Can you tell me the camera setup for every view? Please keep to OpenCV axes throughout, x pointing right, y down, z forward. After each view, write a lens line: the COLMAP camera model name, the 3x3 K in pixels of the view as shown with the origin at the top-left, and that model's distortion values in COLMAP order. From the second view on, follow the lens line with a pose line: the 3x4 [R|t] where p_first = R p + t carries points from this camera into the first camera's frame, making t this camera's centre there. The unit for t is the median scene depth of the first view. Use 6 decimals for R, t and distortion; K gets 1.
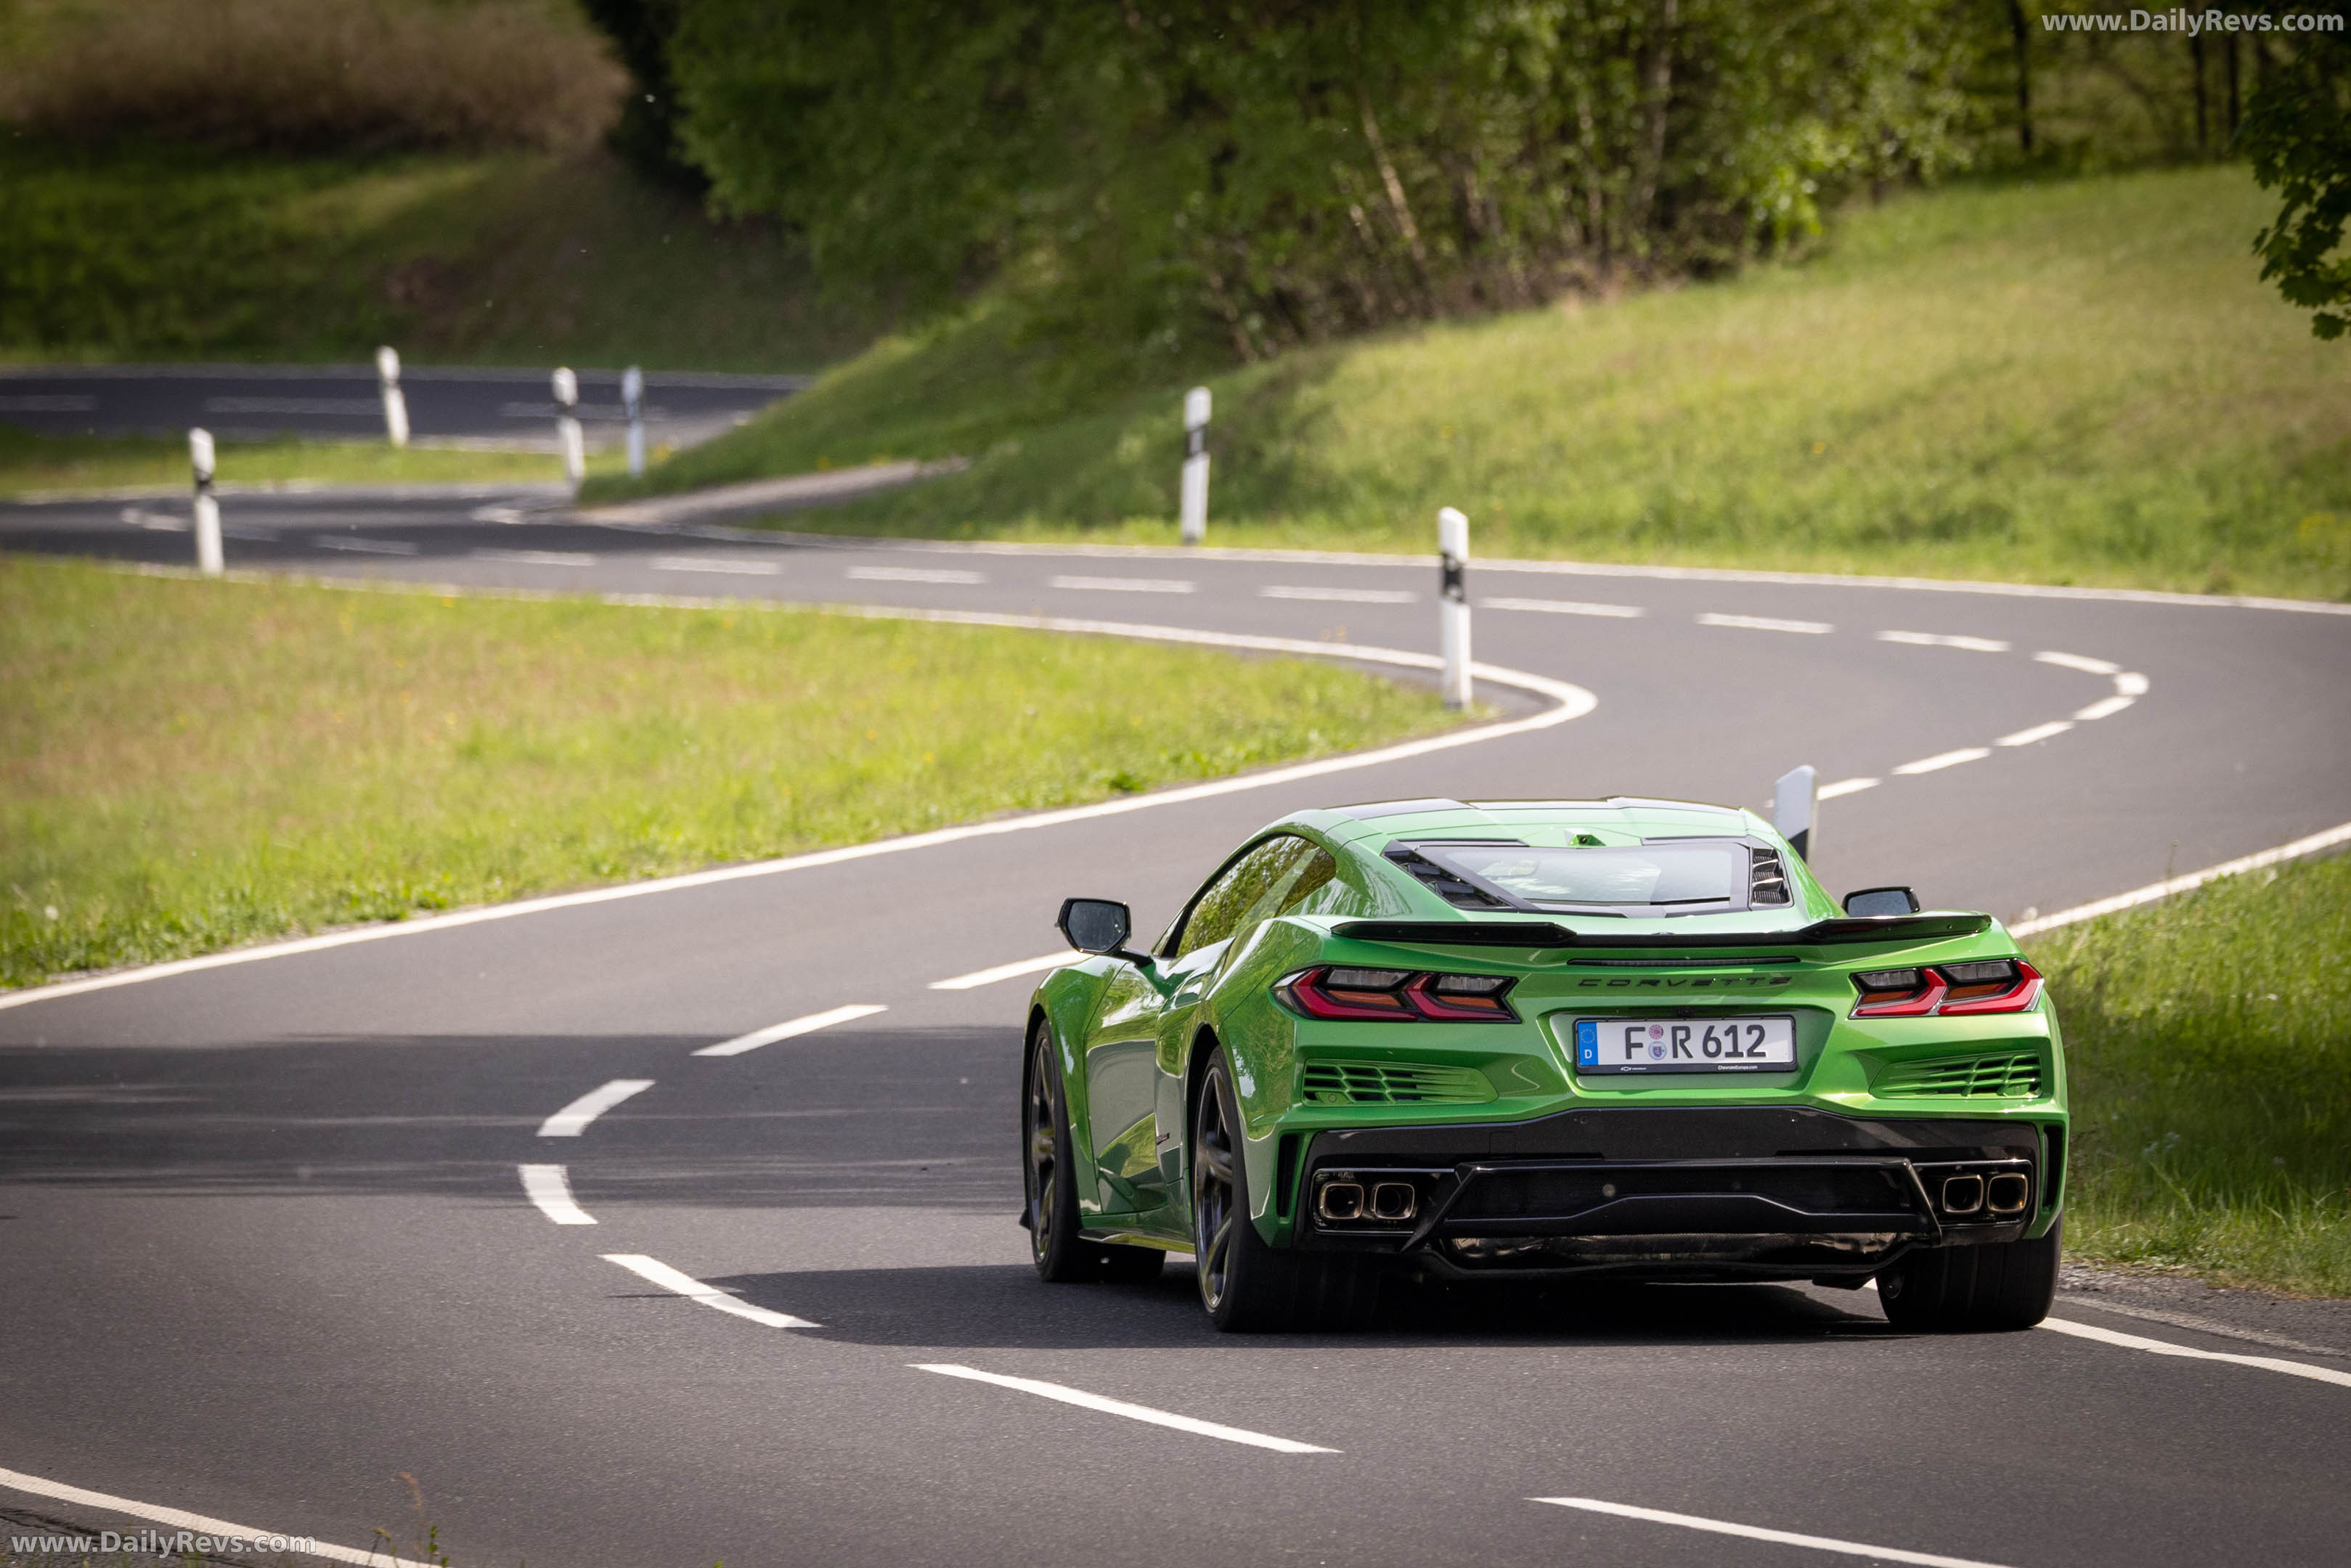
lens RADIAL K [[14203.0, 0, 1175.5], [0, 14203.0, 784.0], [0, 0, 1]] dist [0.140497, 2.963353]
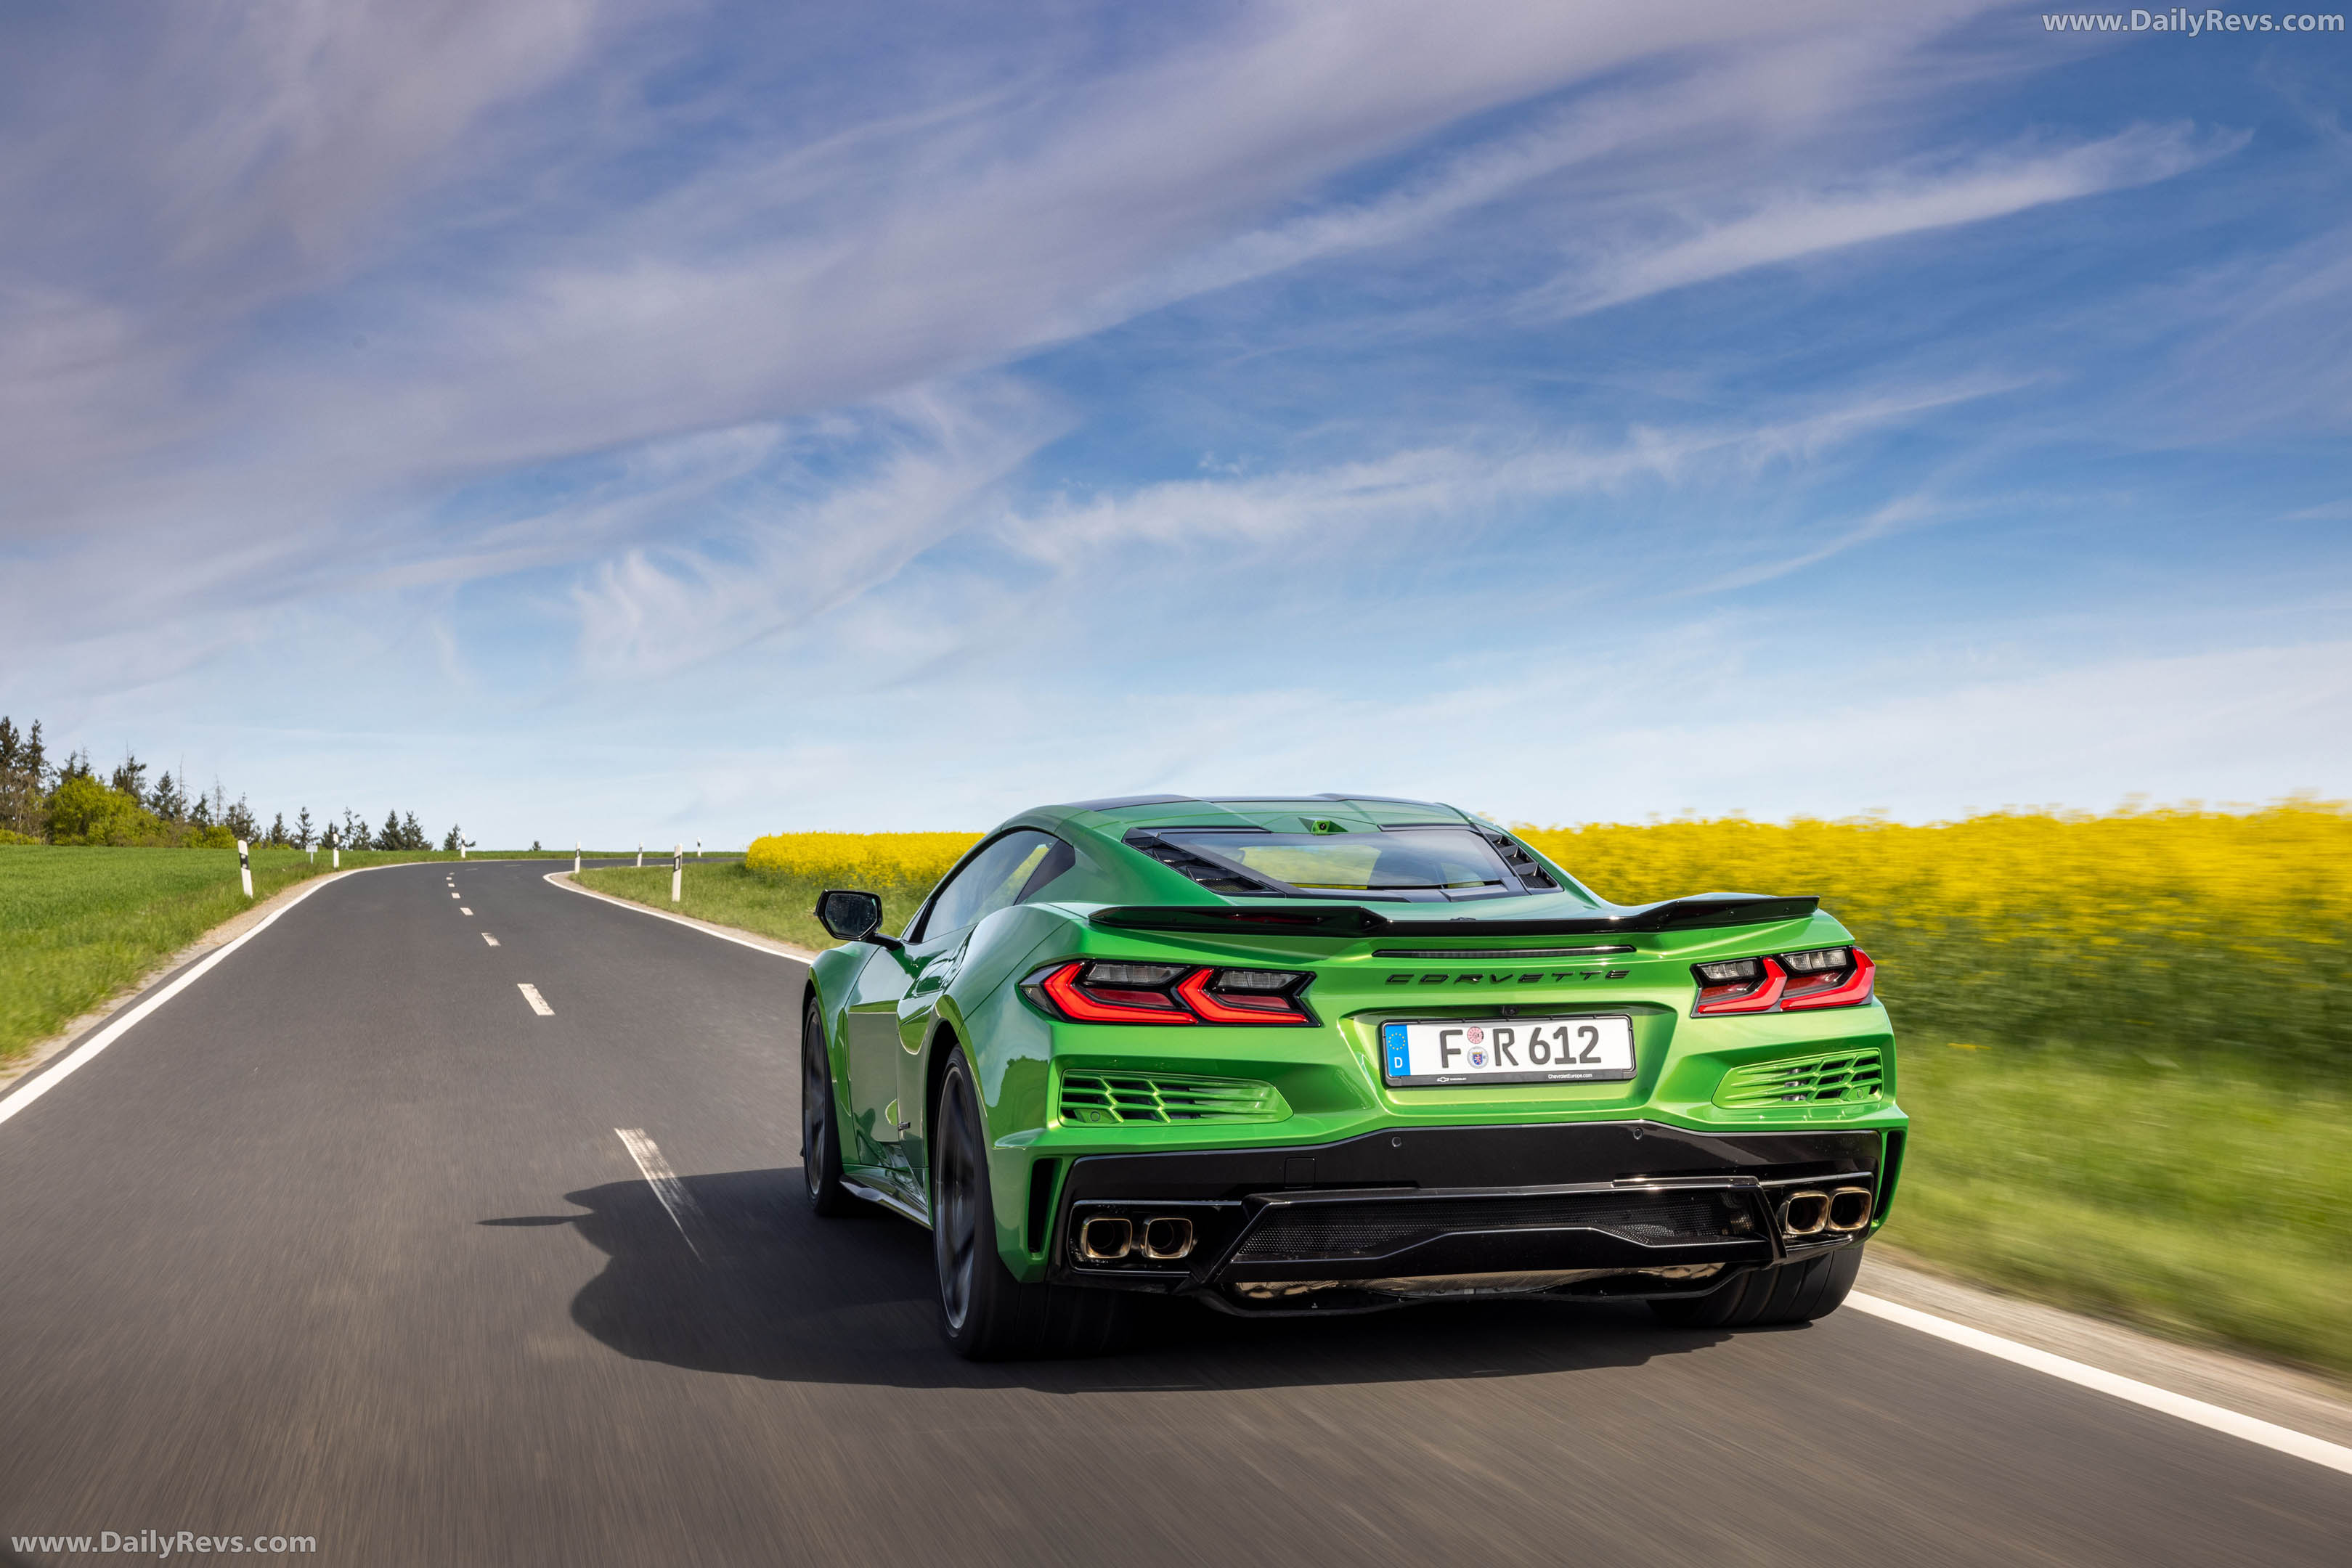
lens RADIAL K [[3067.8, 0, 1176.0], [0, 3067.8, 784.0], [0, 0, 1]] dist [0.023217, 0.000364]
pose [[0.997172, -0.002968, 0.075092, 0.002013], [0.005395, 0.999469, -0.032138, 0.007858], [-0.074957, 0.032452, 0.996659, 0.784942]]
